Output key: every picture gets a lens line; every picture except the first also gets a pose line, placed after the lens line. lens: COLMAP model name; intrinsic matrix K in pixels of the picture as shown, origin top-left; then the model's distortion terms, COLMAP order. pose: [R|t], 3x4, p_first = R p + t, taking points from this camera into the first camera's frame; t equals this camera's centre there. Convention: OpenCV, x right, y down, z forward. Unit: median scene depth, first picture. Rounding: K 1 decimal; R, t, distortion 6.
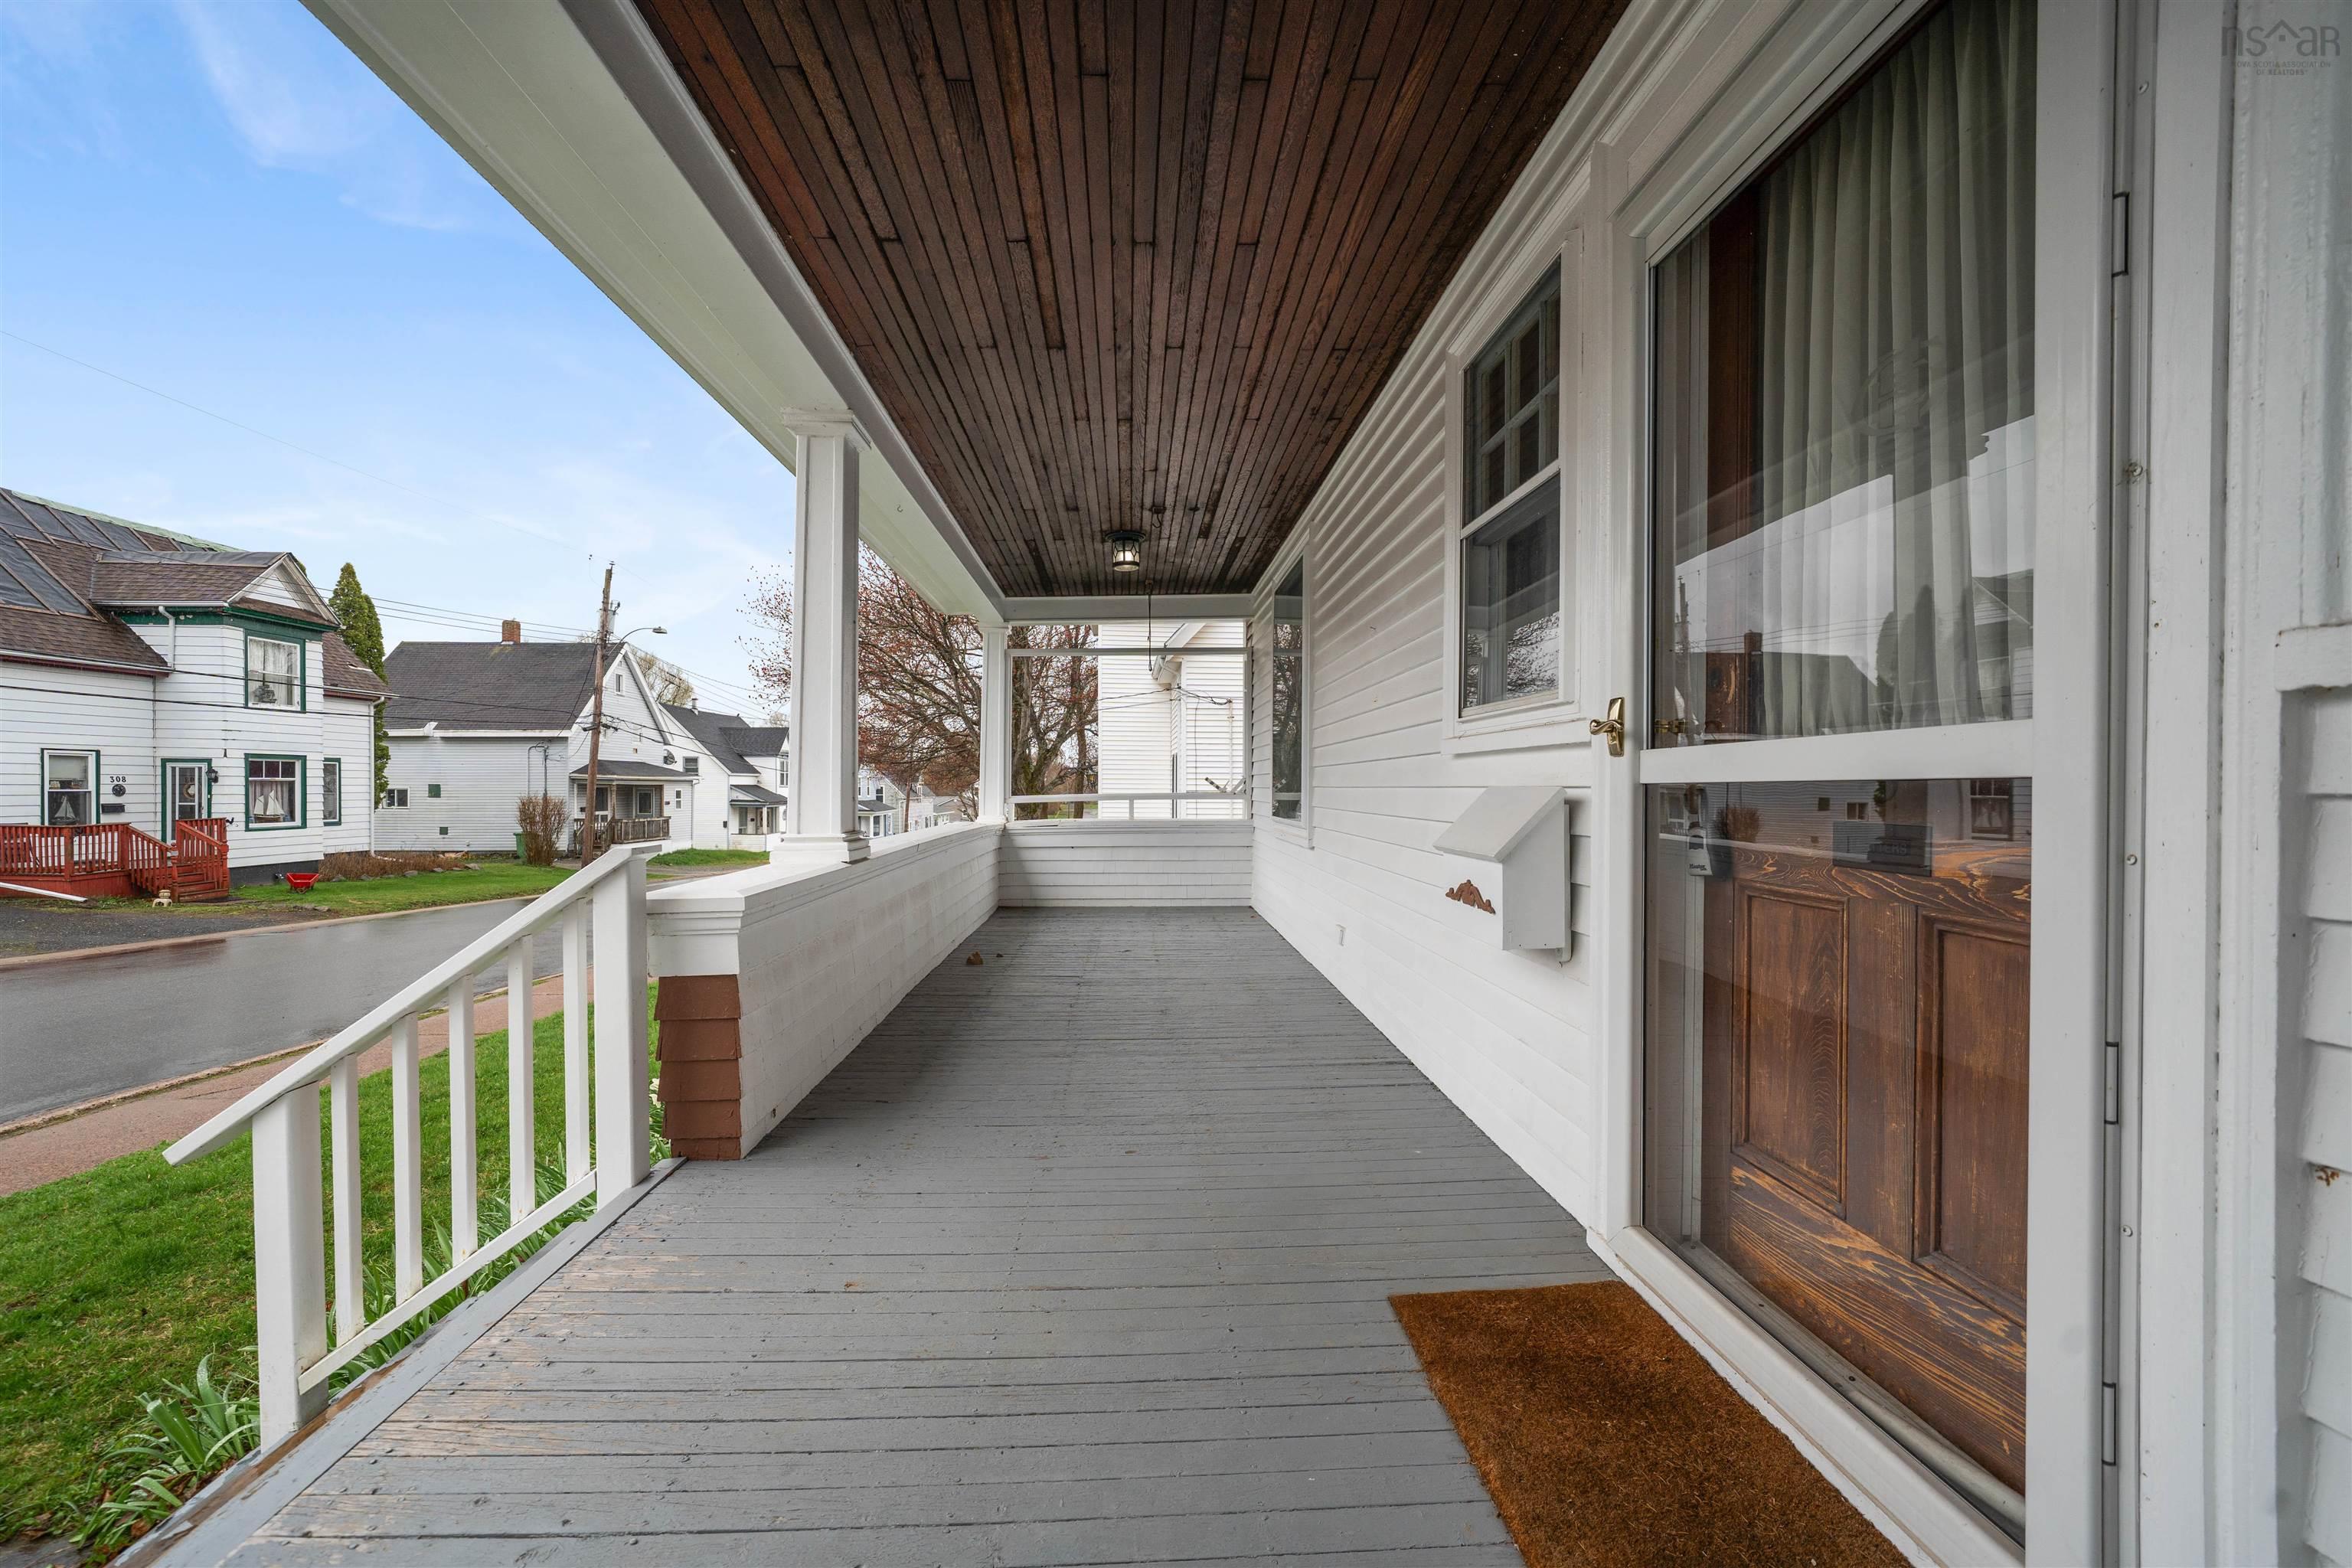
lens RADIAL K [[951.4, 0, 1176.0], [0, 951.4, 784.0], [0, 0, 1]] dist [-0.000064, -0.000009]
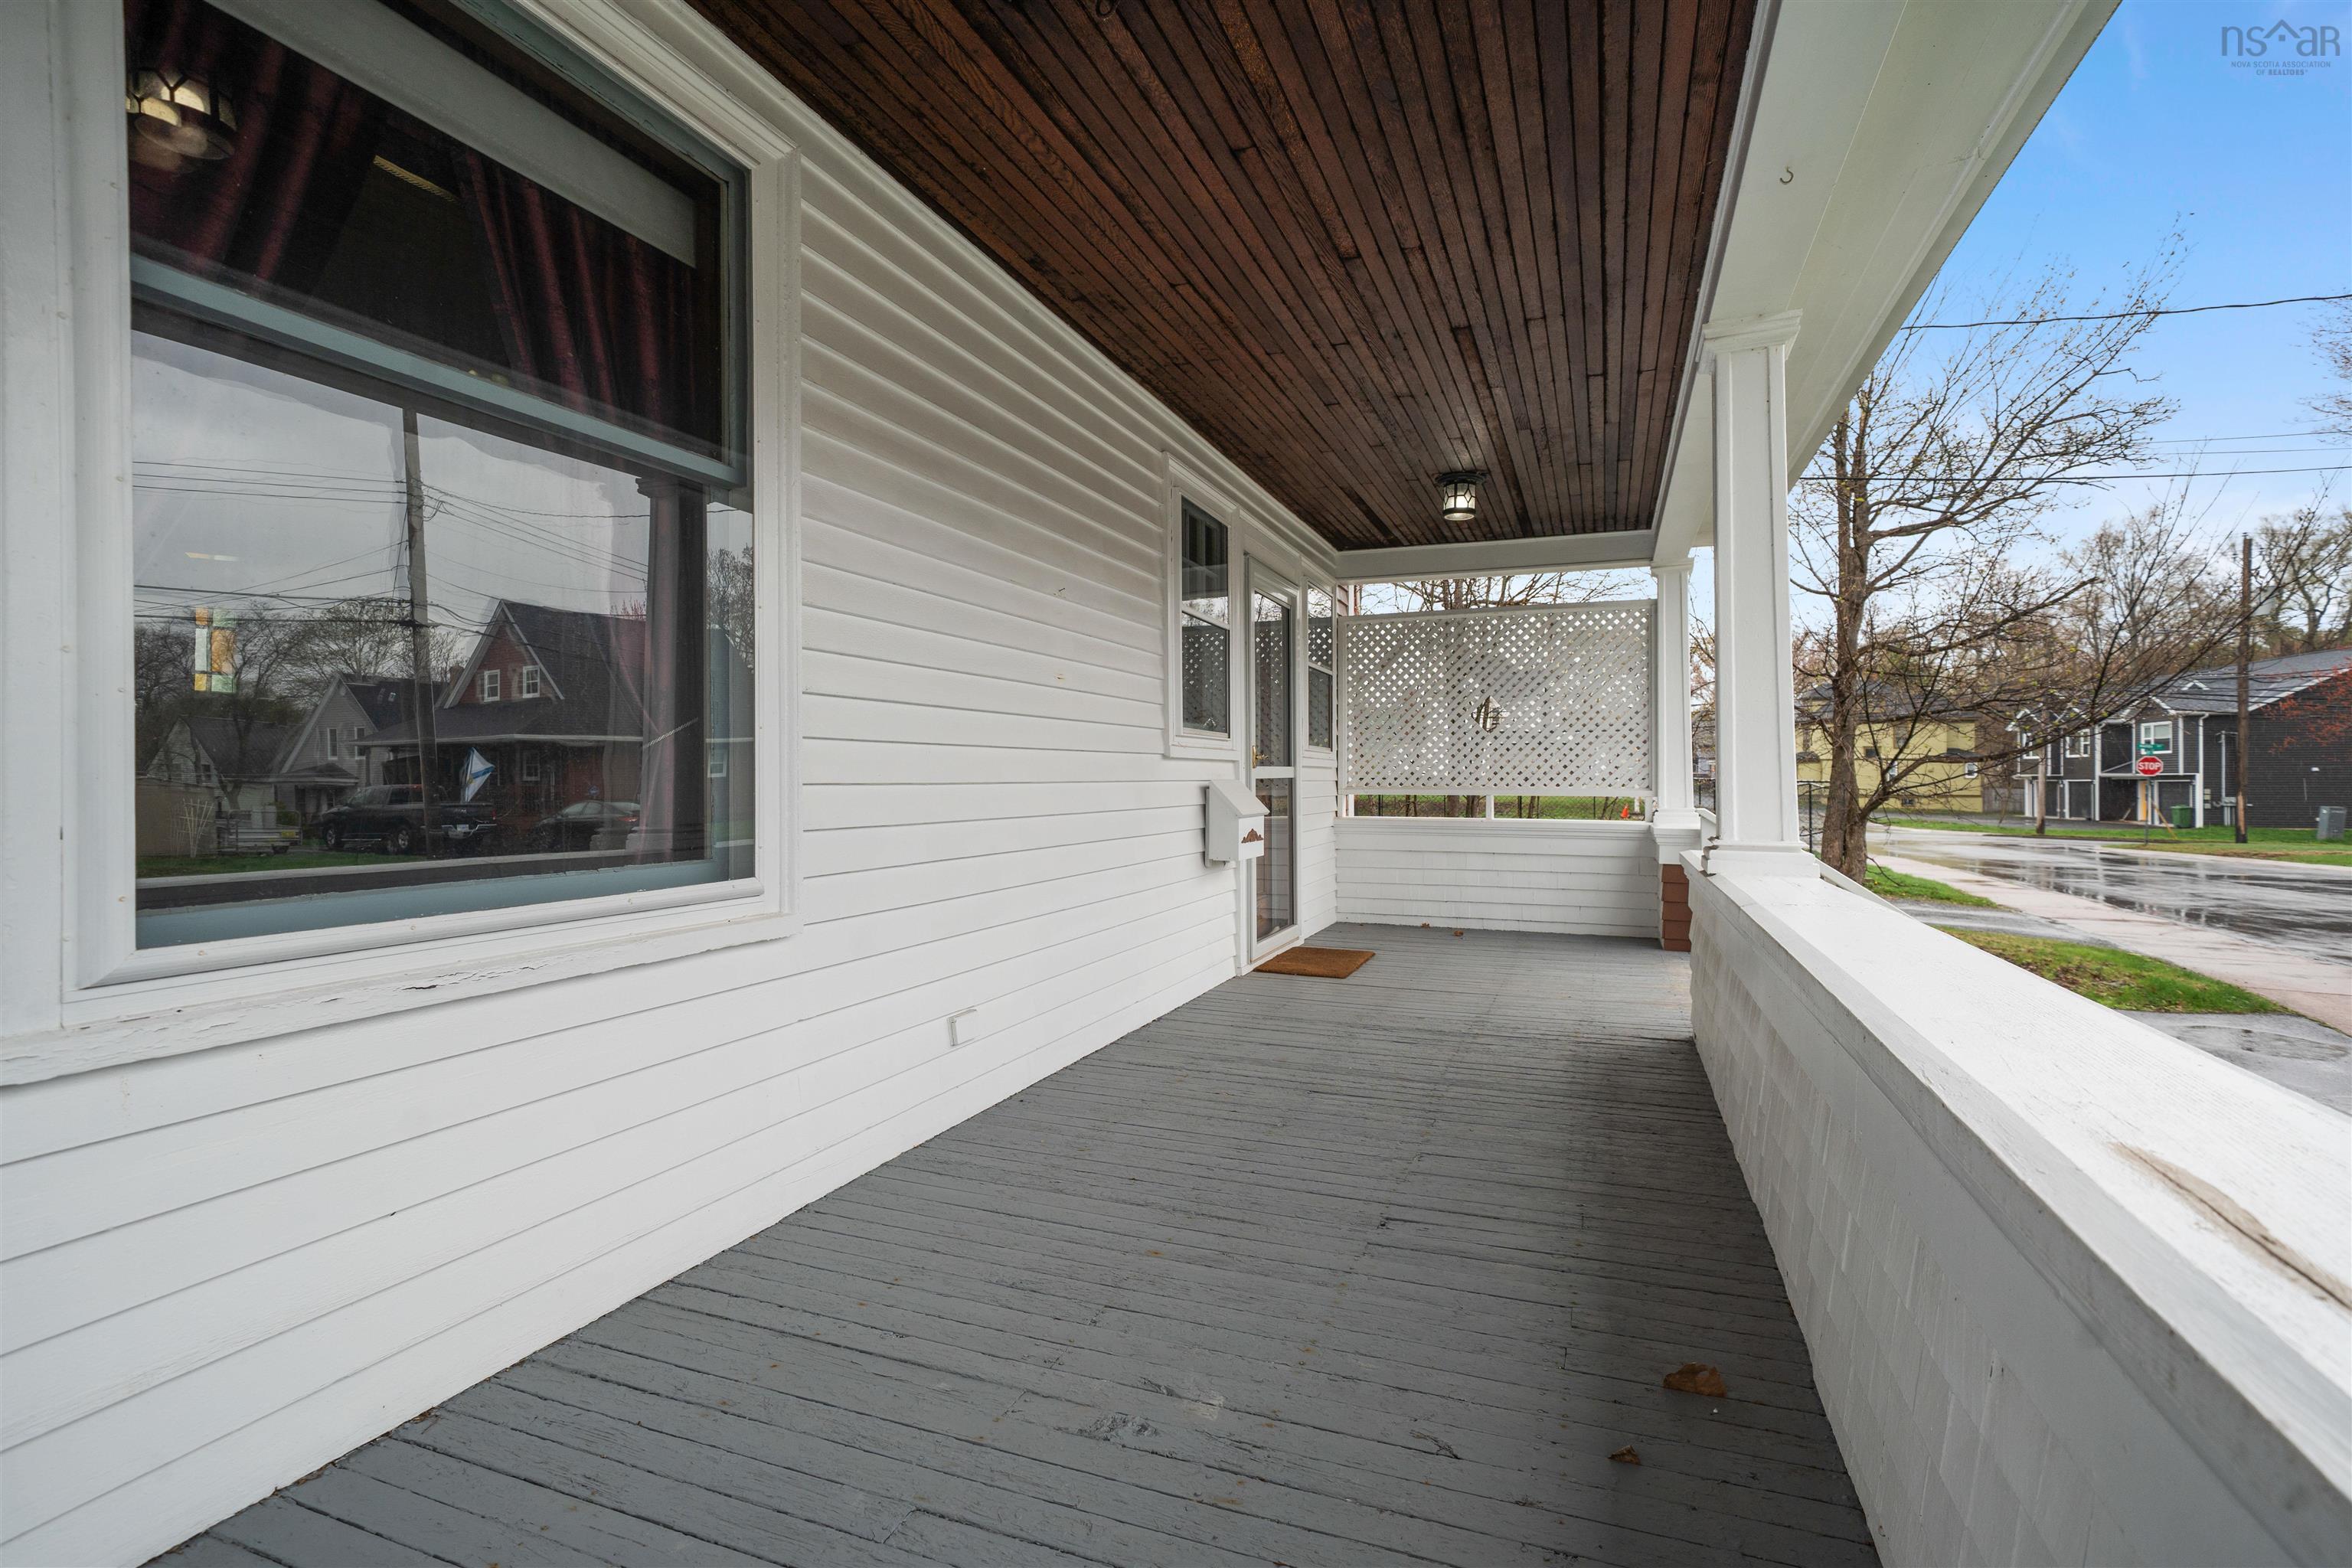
lens RADIAL K [[1088.4, 0, 1176.0], [0, 1088.4, 784.0], [0, 0, 1]] dist [-0.000600, -0.000012]
pose [[-0.910458, -0.002077, 0.413597, -0.317248], [-0.001866, 0.999998, 0.000914, 0.003915], [-0.413598, 0.000061, -0.910460, 2.106526]]
